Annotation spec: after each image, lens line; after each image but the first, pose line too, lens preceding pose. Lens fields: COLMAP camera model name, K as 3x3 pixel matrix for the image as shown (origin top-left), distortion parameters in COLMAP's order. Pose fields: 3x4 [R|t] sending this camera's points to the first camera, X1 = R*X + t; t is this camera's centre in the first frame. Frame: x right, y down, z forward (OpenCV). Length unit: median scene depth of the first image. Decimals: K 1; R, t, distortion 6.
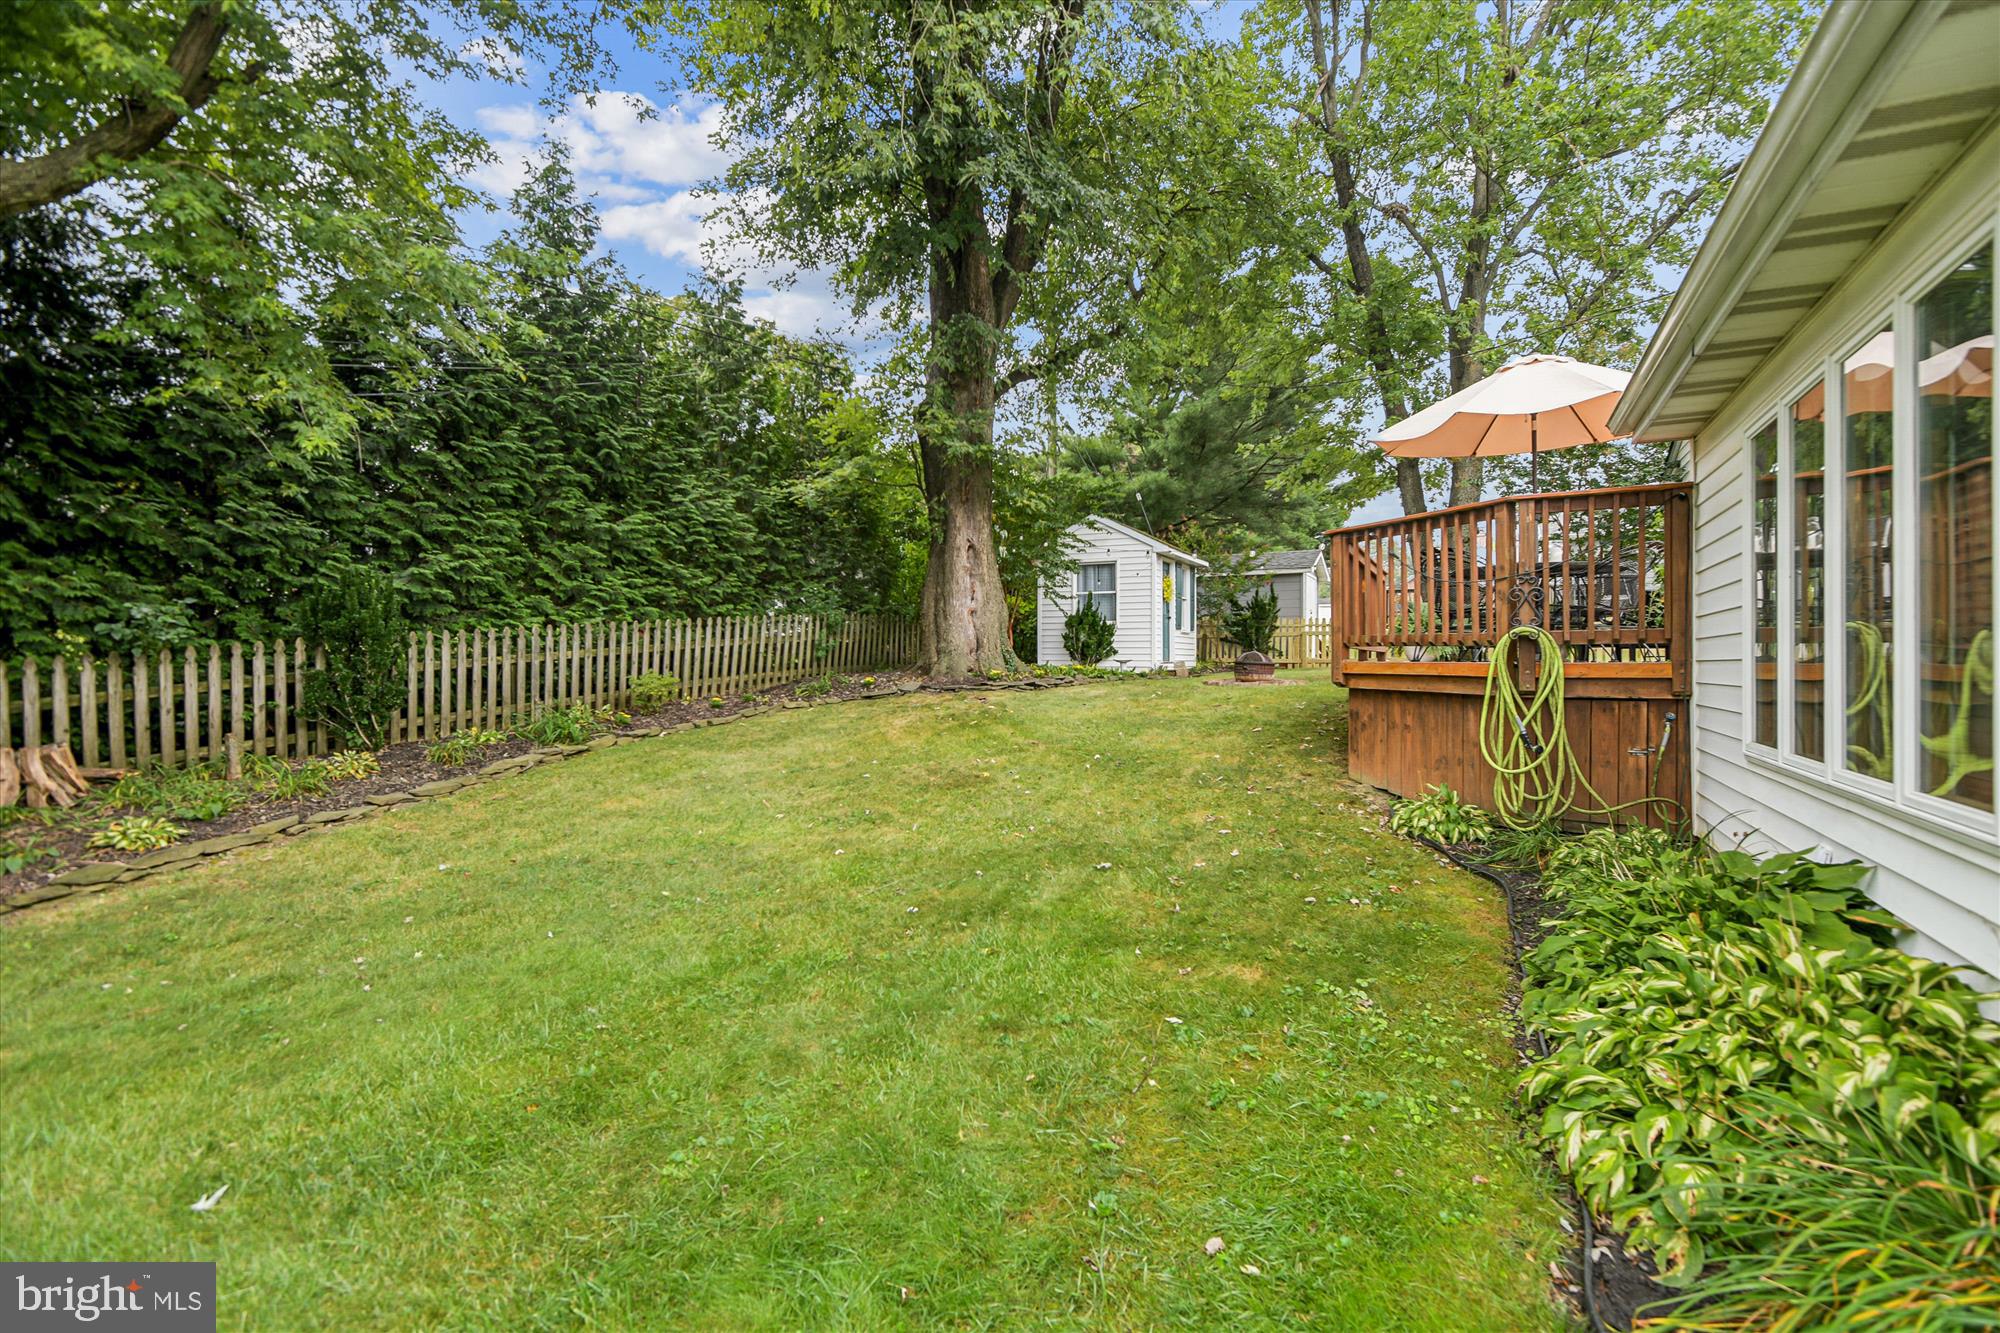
lens RADIAL K [[932.3, 0, 1000.7], [0, 932.3, 665.0], [0, 0, 1]] dist [0.031323, -0.011296]
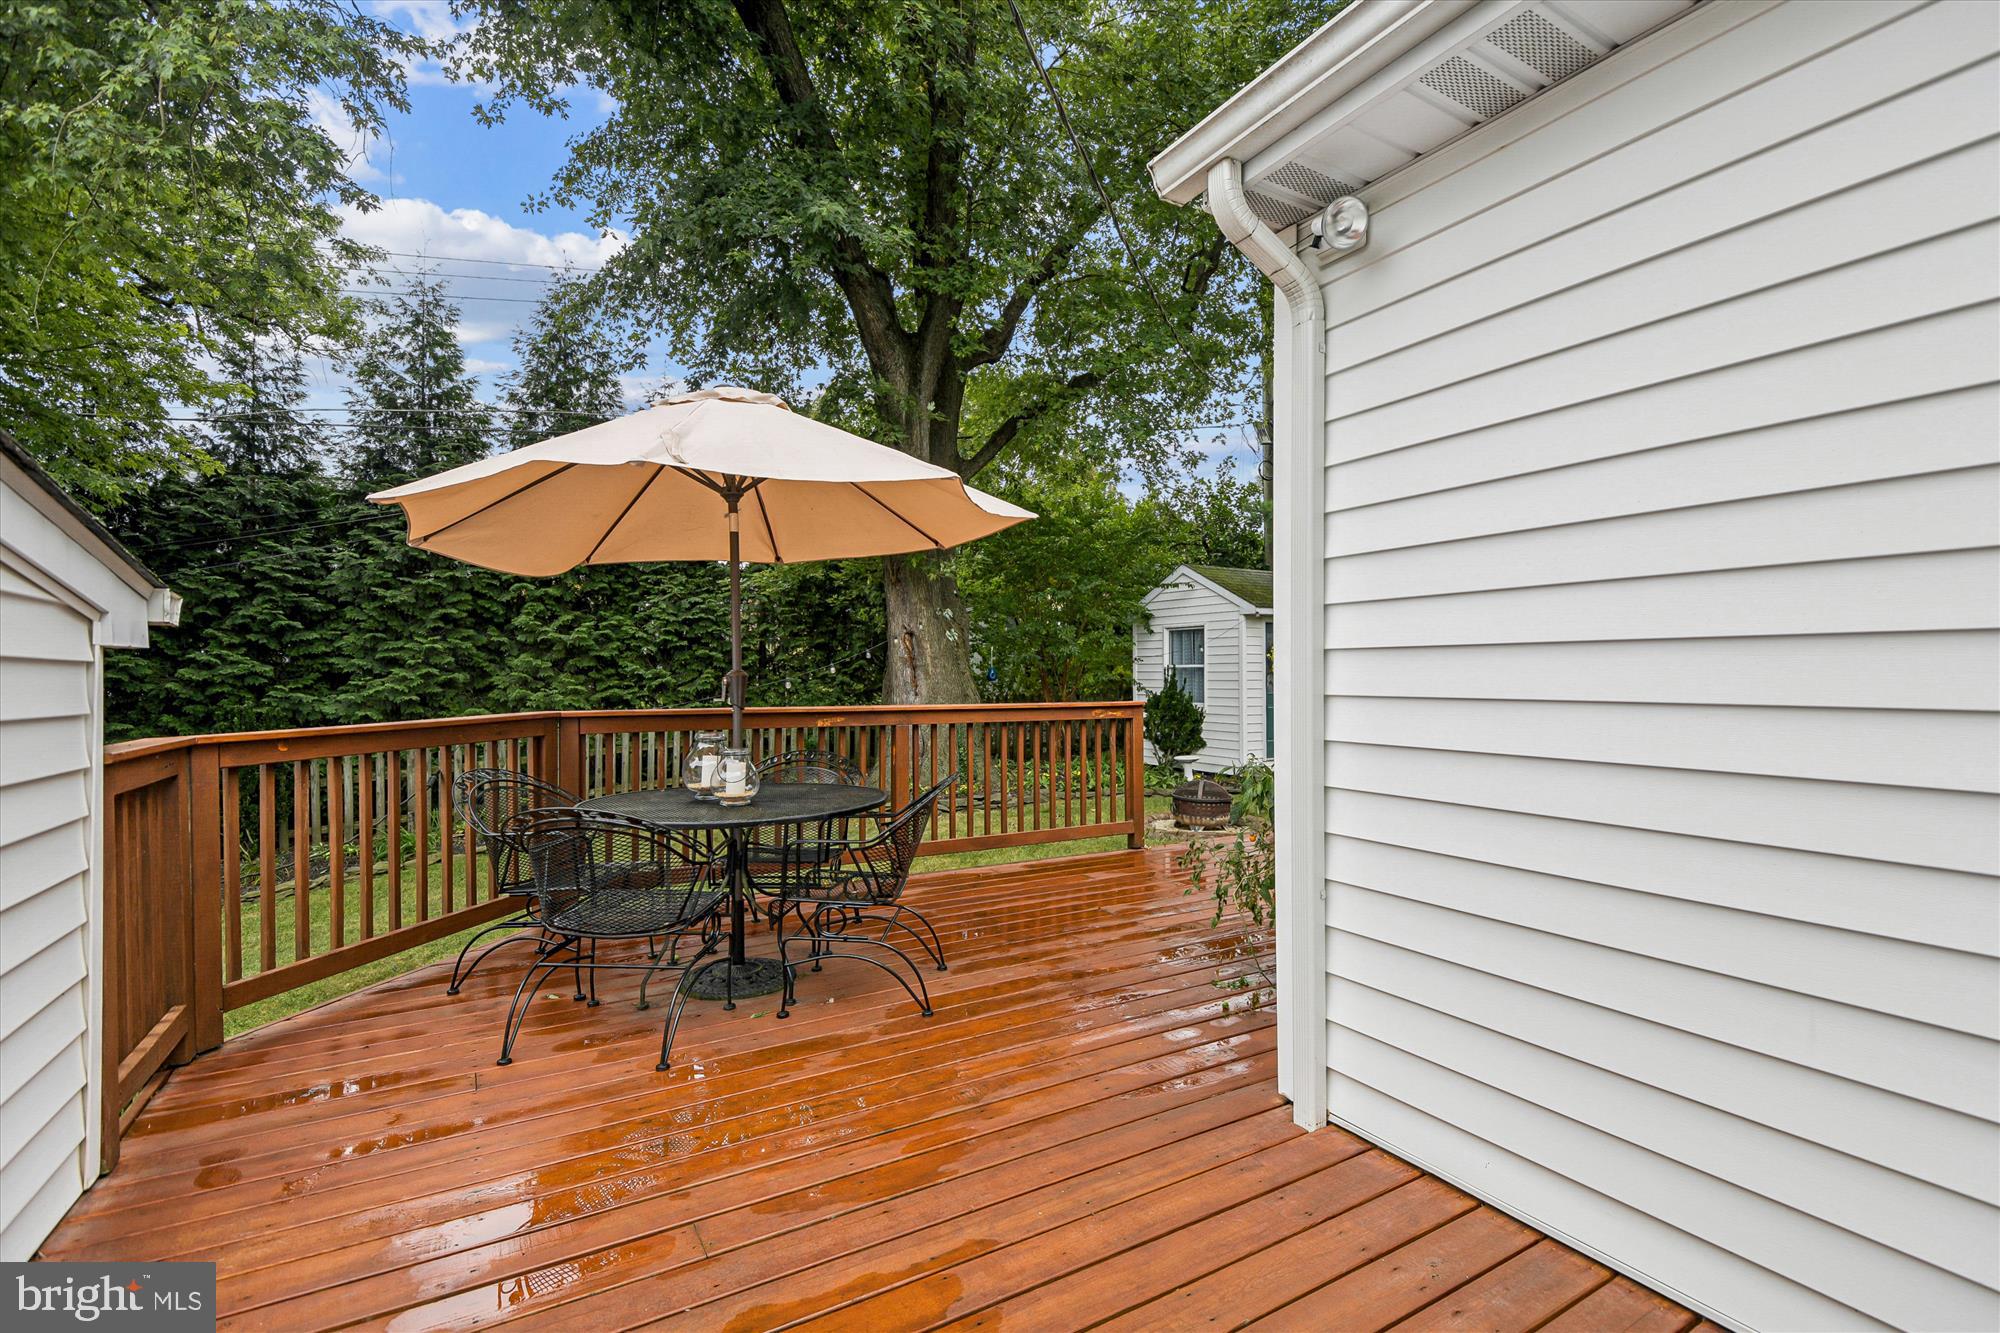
lens RADIAL K [[932.3, 0, 999.3], [0, 932.3, 676.7], [0, 0, 1]] dist [0.031323, -0.011296]
pose [[0.830217, -0.002185, -0.557436, 0.508864], [0.003078, 0.999995, 0.000665, -0.087427], [0.557431, -0.002268, 0.830220, 0.337213]]
